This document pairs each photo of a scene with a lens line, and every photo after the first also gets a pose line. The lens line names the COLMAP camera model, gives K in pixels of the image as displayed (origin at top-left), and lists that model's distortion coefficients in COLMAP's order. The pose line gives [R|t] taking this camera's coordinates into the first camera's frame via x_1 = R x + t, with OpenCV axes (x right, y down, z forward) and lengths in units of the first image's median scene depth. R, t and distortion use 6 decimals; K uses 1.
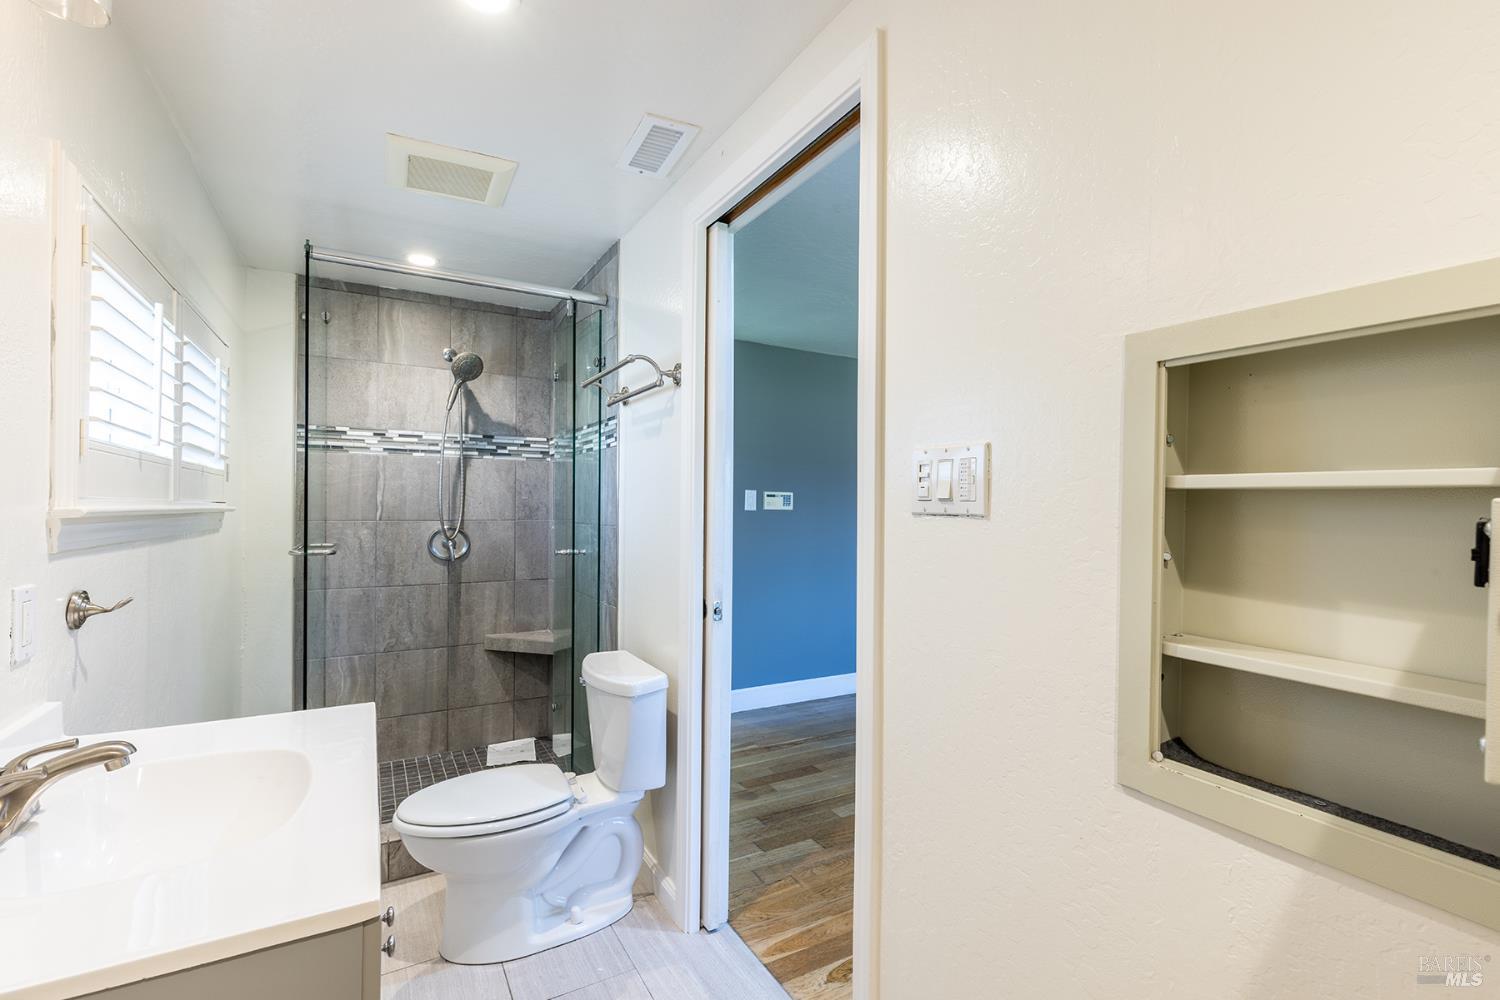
lens RADIAL K [[674.3, 0, 753.0], [0, 674.3, 505.5], [0, 0, 1]] dist [0.008761, 0.000435]
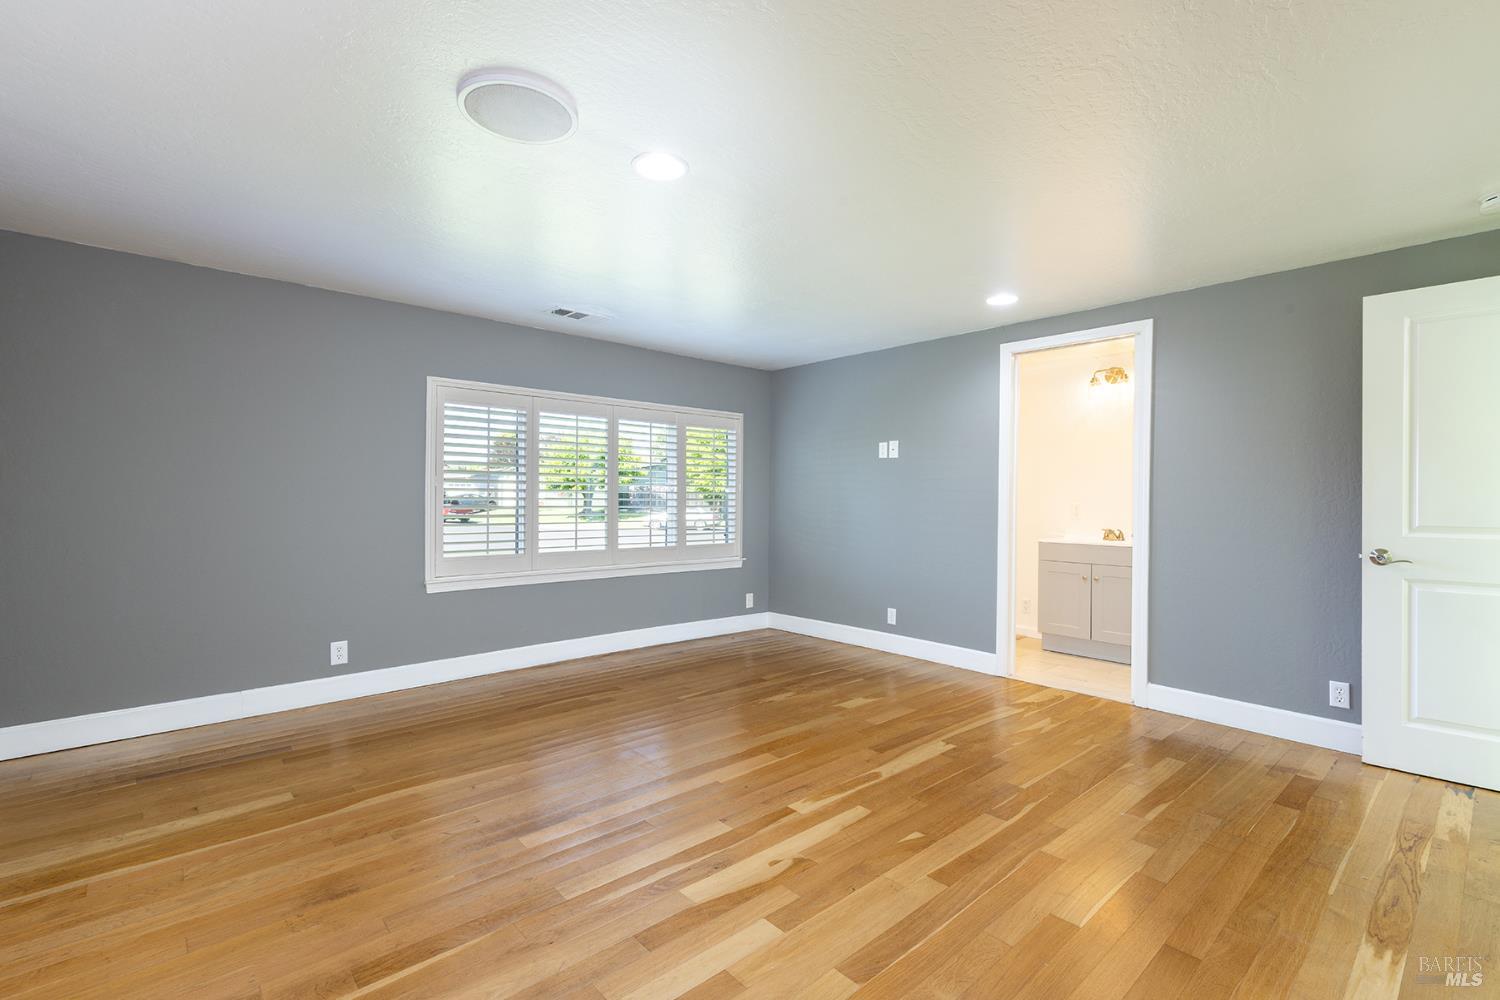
lens RADIAL K [[678.7, 0, 767.6], [0, 678.7, 504.1], [0, 0, 1]] dist [0.009122, 0.000188]
pose [[-0.973355, -0.017818, -0.228608, 0.857802], [-0.019245, 0.999807, 0.004012, 0.047091], [0.228493, 0.008305, -0.973510, 1.612732]]
